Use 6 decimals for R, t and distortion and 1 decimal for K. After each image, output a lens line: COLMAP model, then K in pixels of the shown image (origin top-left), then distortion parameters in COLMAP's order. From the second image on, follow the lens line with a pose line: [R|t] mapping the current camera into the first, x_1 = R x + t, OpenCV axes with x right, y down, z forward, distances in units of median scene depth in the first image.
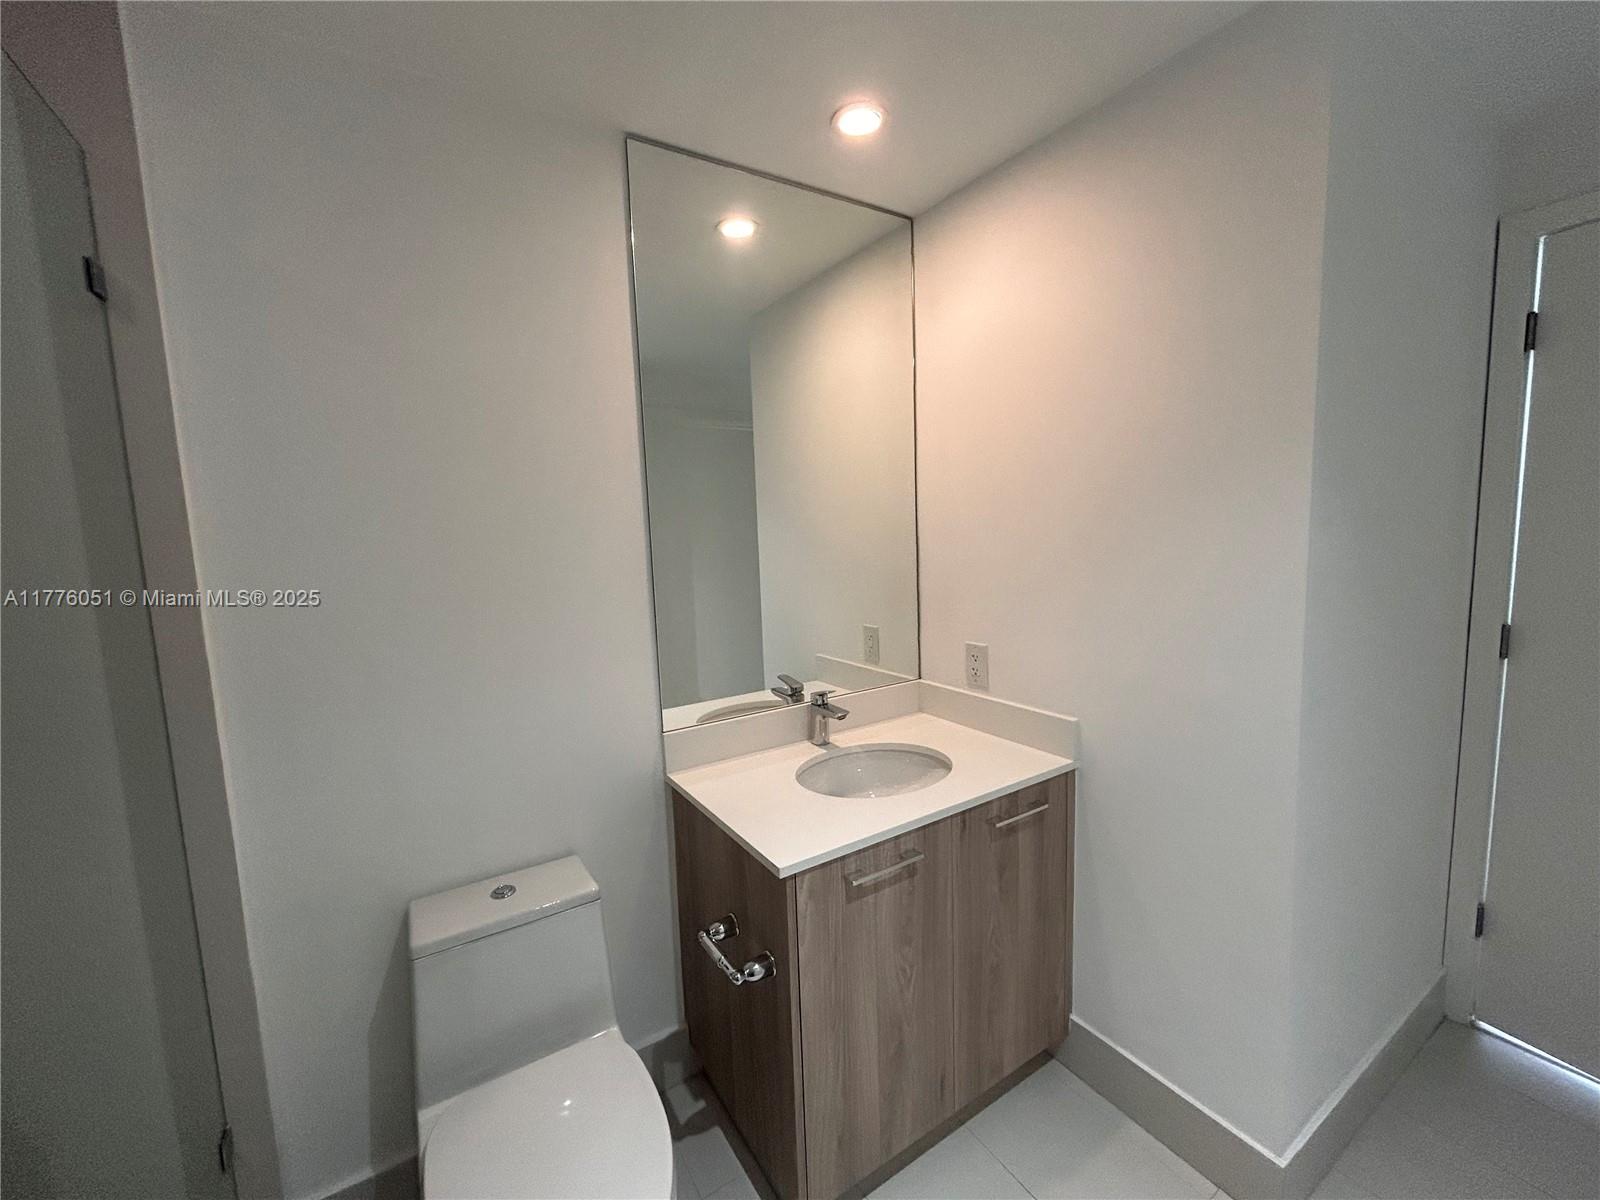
lens RADIAL K [[642.9, 0, 800.0], [0, 642.9, 600.0], [0, 0, 1]] dist [-0.001137, -0.000039]
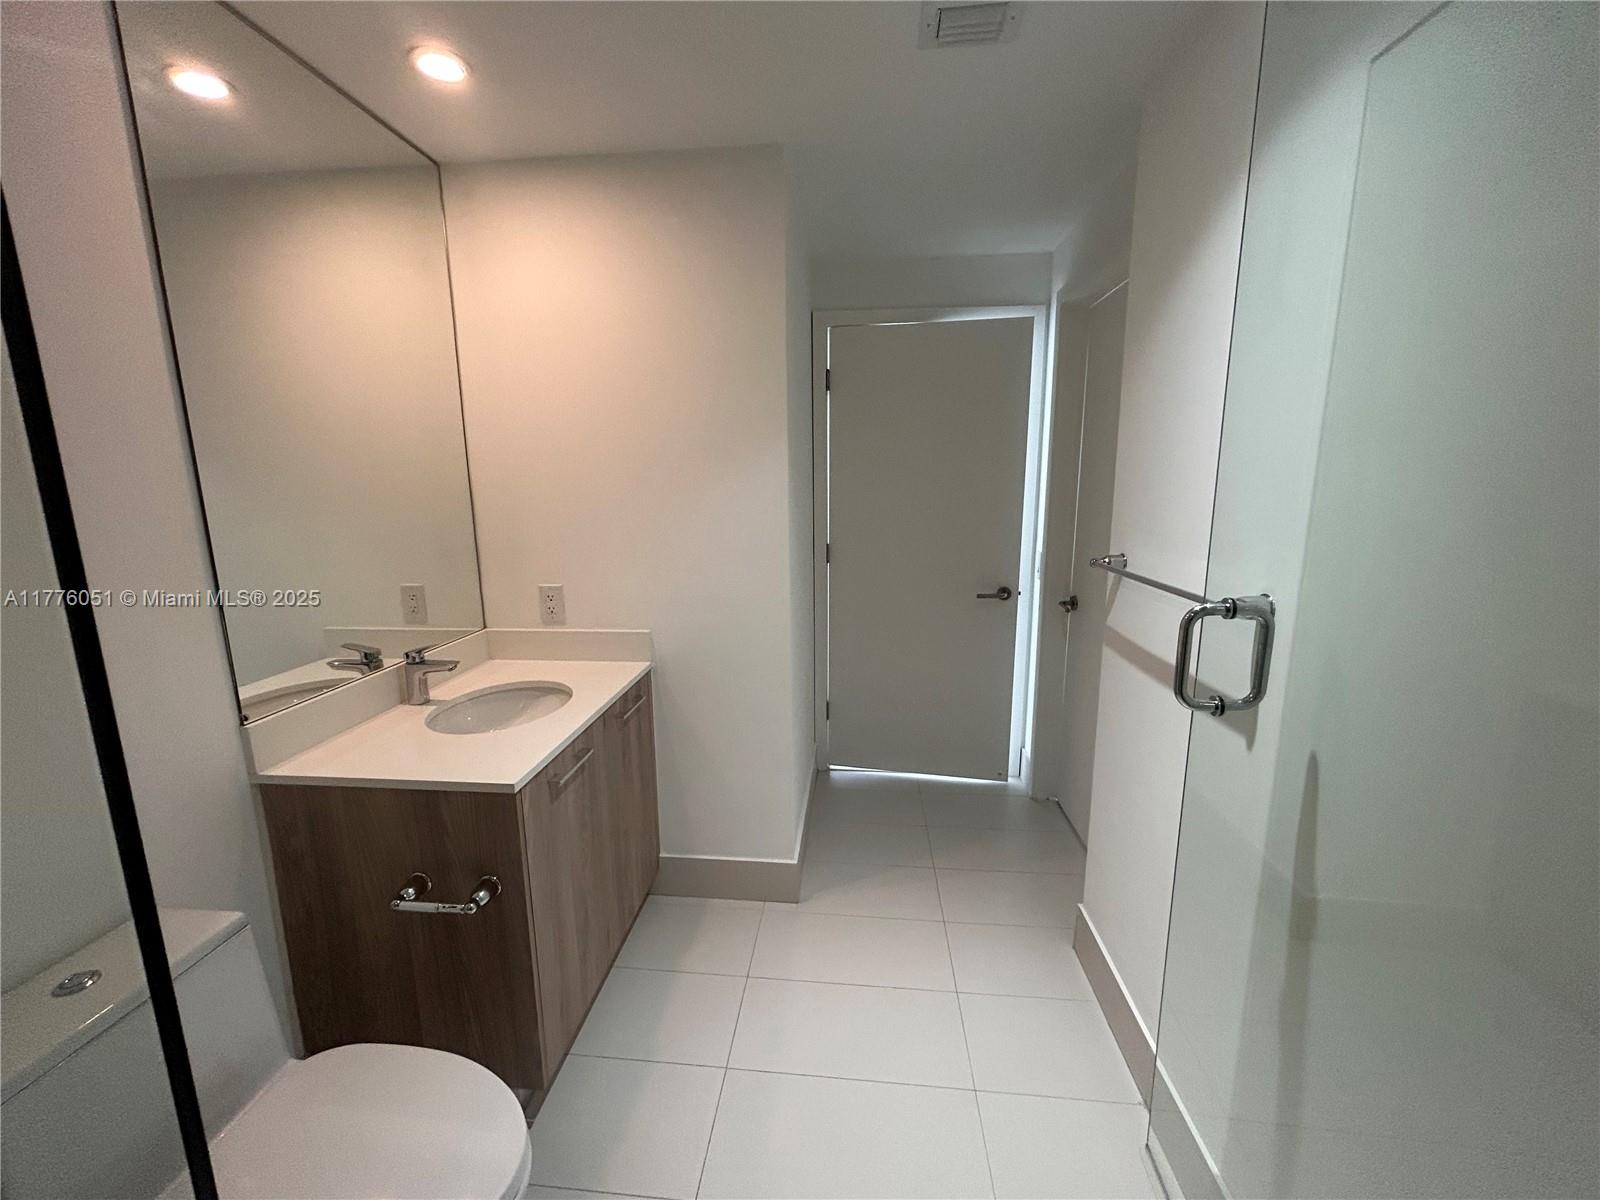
lens RADIAL K [[642.9, 0, 800.0], [0, 642.9, 600.0], [0, 0, 1]] dist [-0.001137, -0.000039]
pose [[0.609575, -0.116289, 0.784153, -0.370924], [0.075457, 0.993202, 0.088633, 0.028618], [-0.789129, 0.005142, 0.614206, -0.043147]]
